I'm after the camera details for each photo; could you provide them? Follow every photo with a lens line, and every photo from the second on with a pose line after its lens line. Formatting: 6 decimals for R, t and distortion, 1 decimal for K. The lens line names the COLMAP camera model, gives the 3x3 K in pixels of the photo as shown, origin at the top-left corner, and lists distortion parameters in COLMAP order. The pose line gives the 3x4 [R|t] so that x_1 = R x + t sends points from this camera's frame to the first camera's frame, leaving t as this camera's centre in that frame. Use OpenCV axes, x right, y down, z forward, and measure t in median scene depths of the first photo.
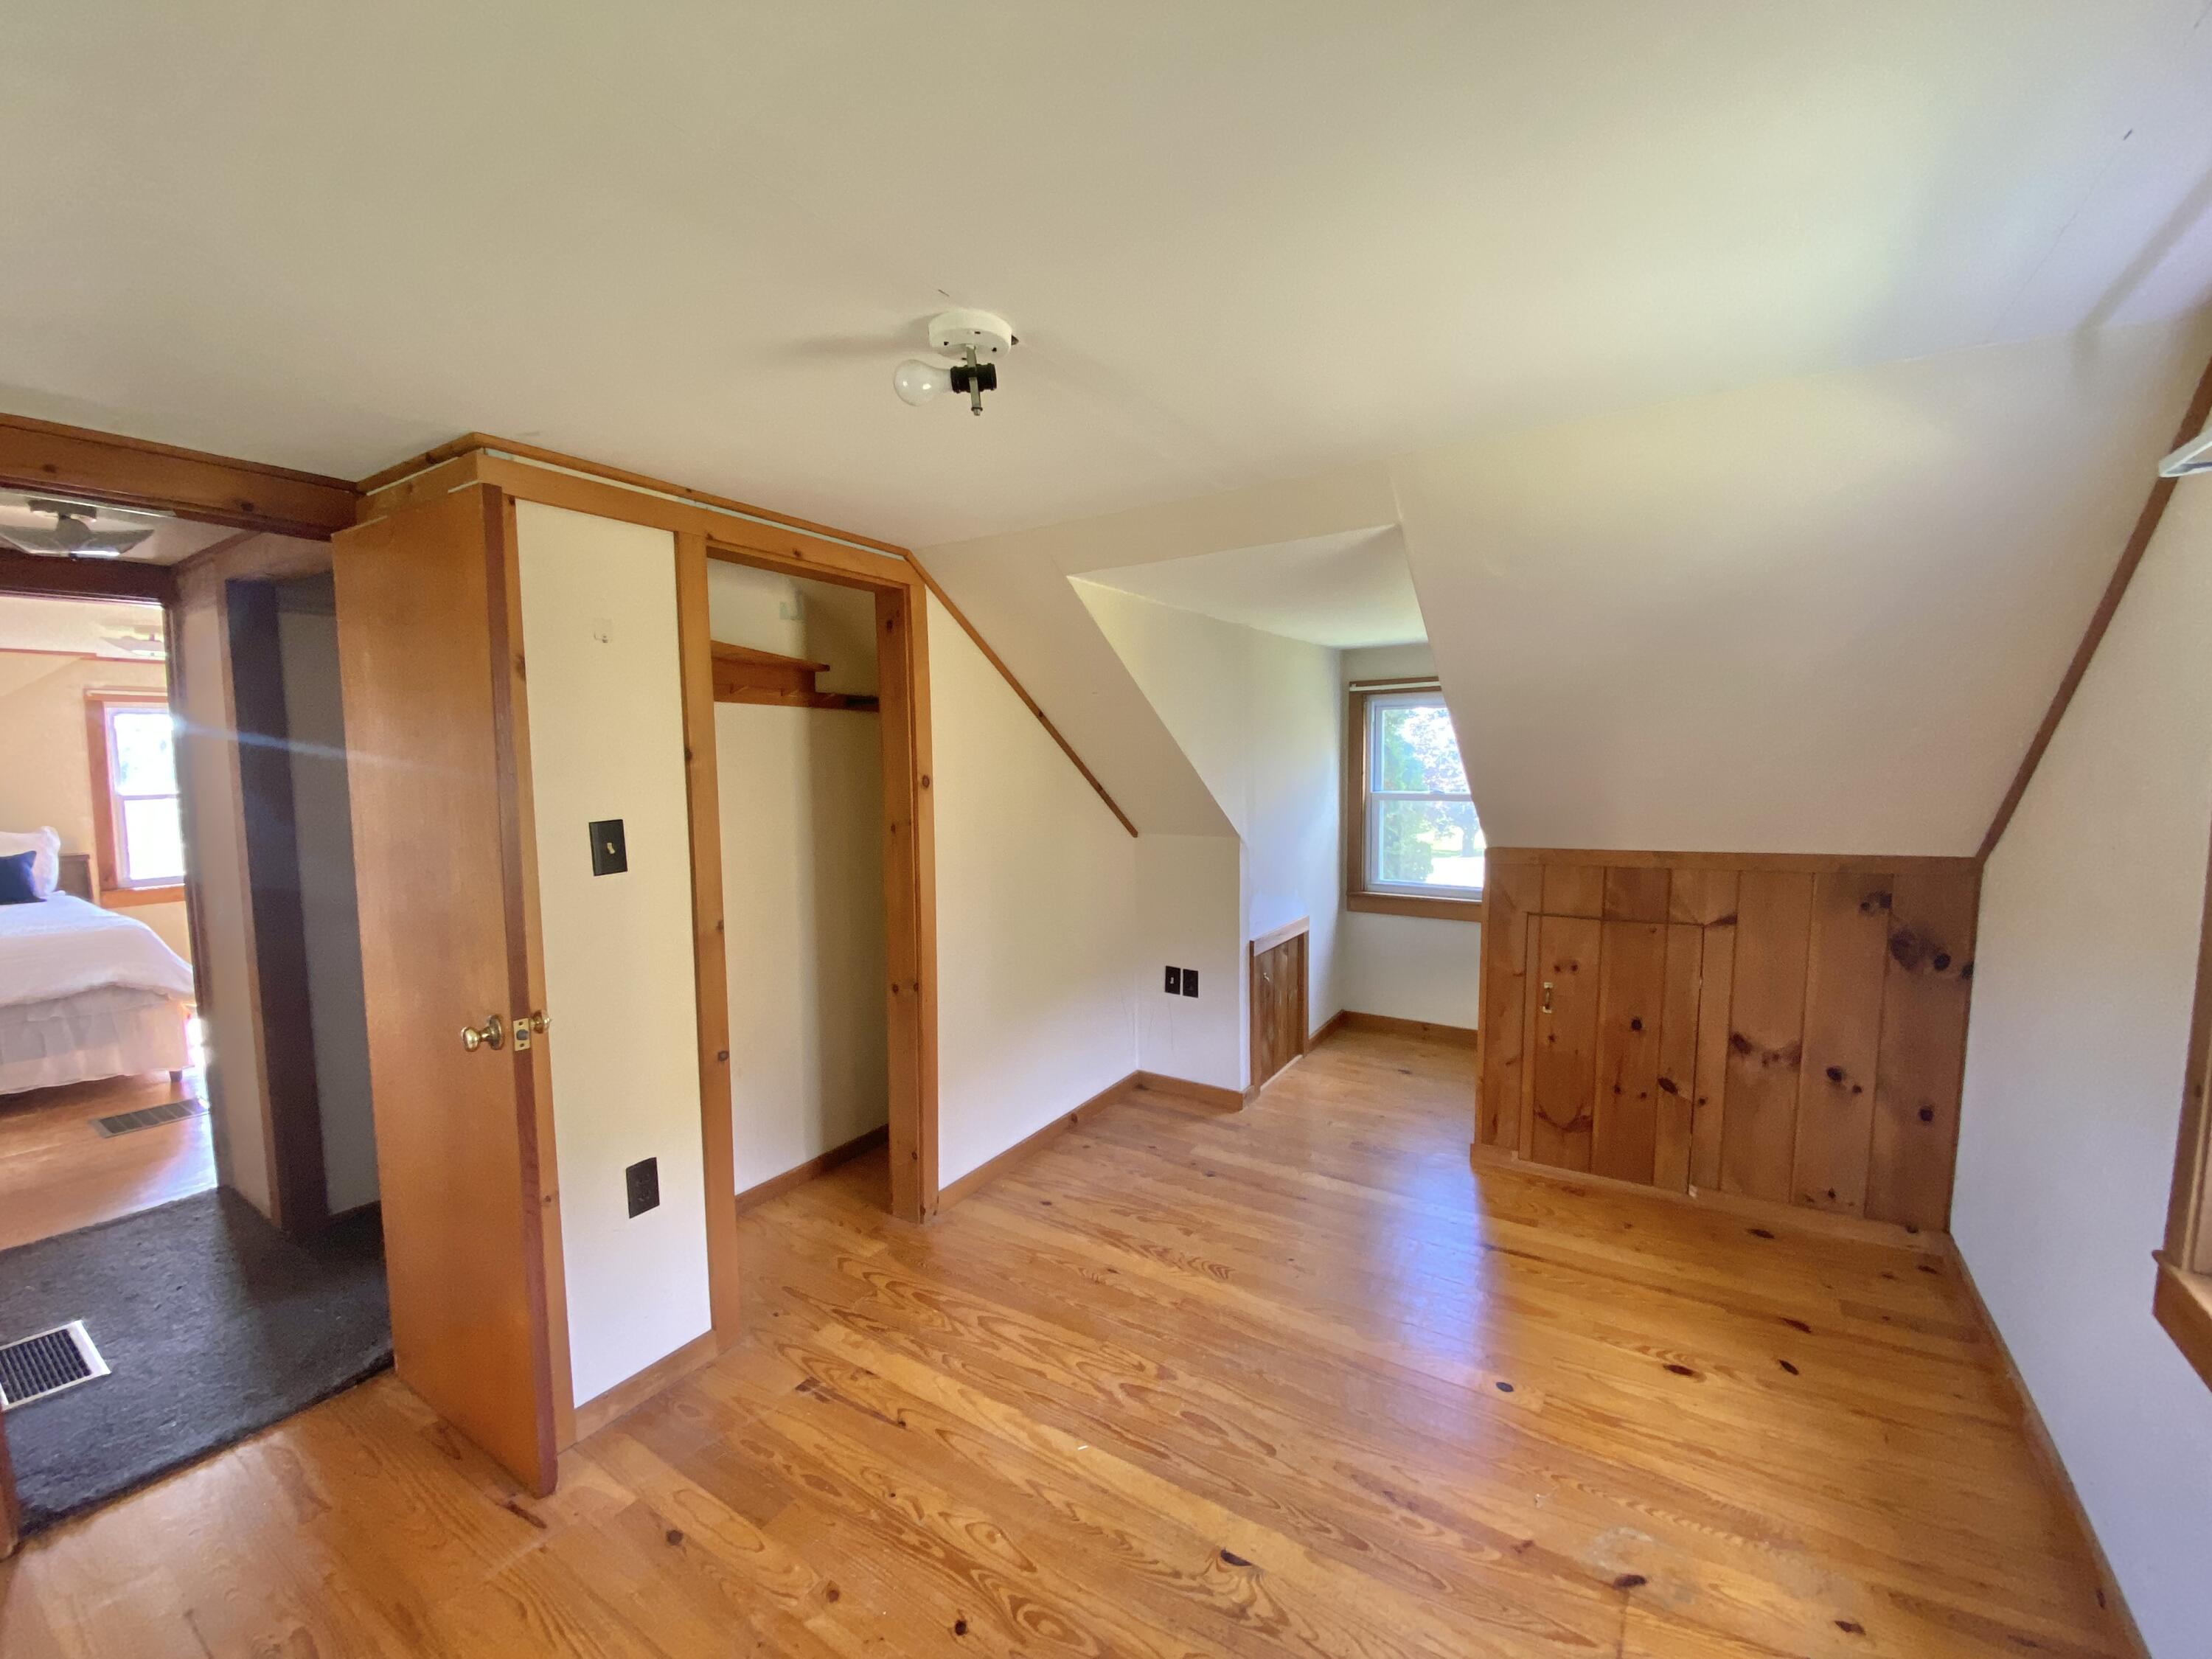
lens RADIAL K [[893.3, 0, 1112.8], [0, 893.3, 834.0], [0, 0, 1]] dist [0.000953, -0.011765]
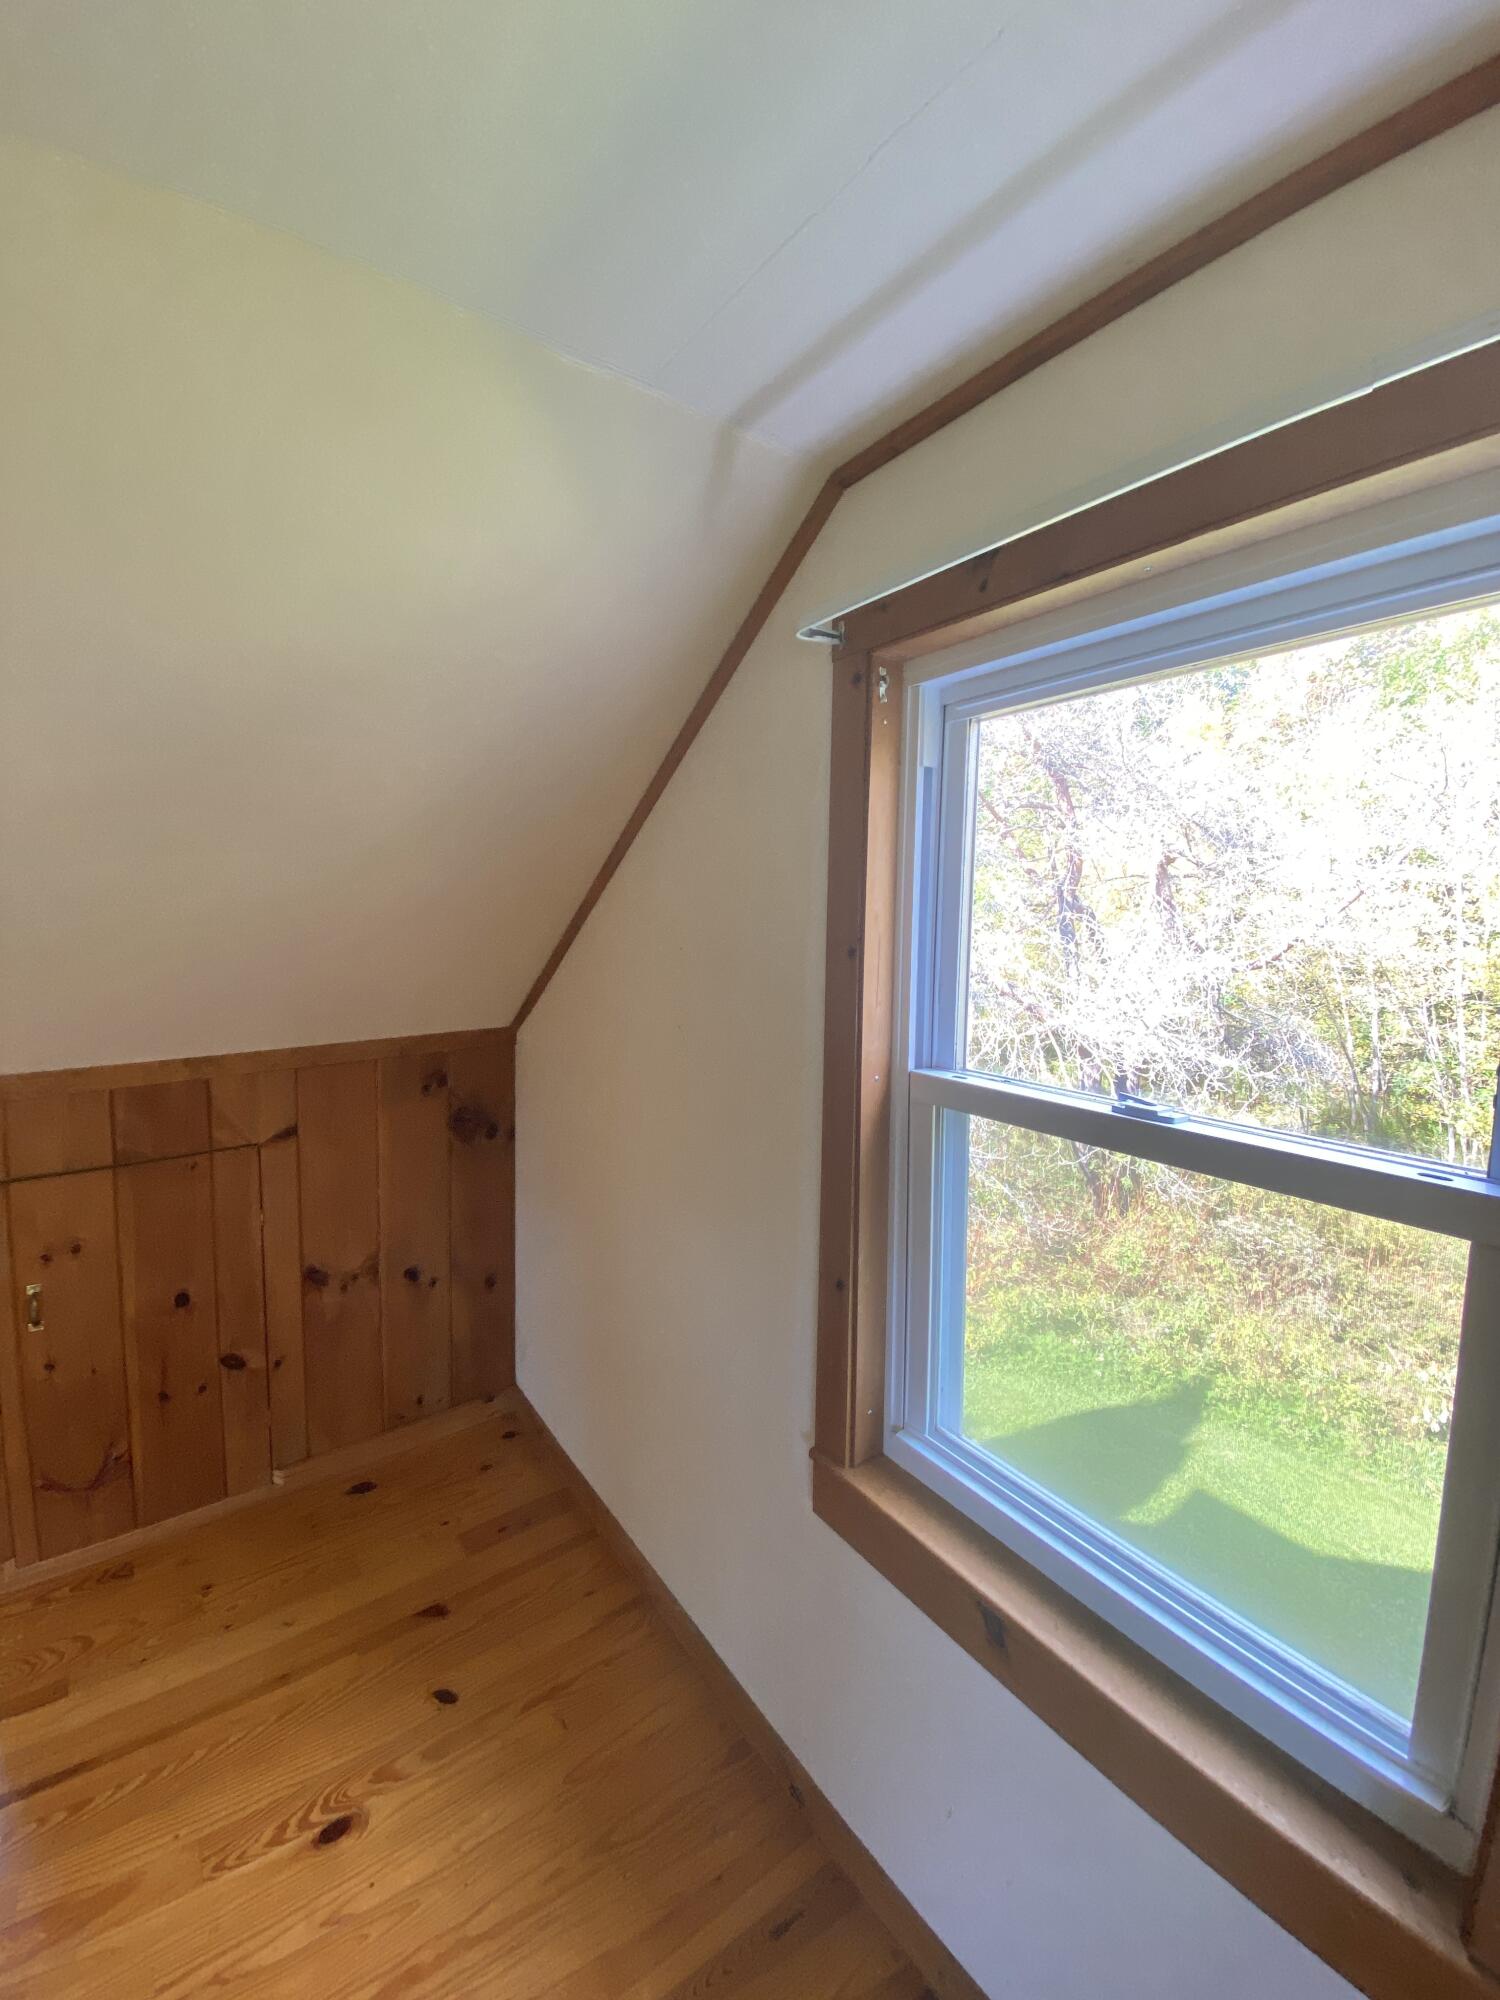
lens RADIAL K [[807.7, 0, 736.5], [0, 807.7, 982.0], [0, 0, 1]] dist [0.000953, -0.011765]
pose [[0.372992, -0.069710, 0.925212, 0.185779], [0.065934, 0.996644, 0.048511, -0.046662], [-0.925489, 0.042908, 0.376337, 0.358139]]
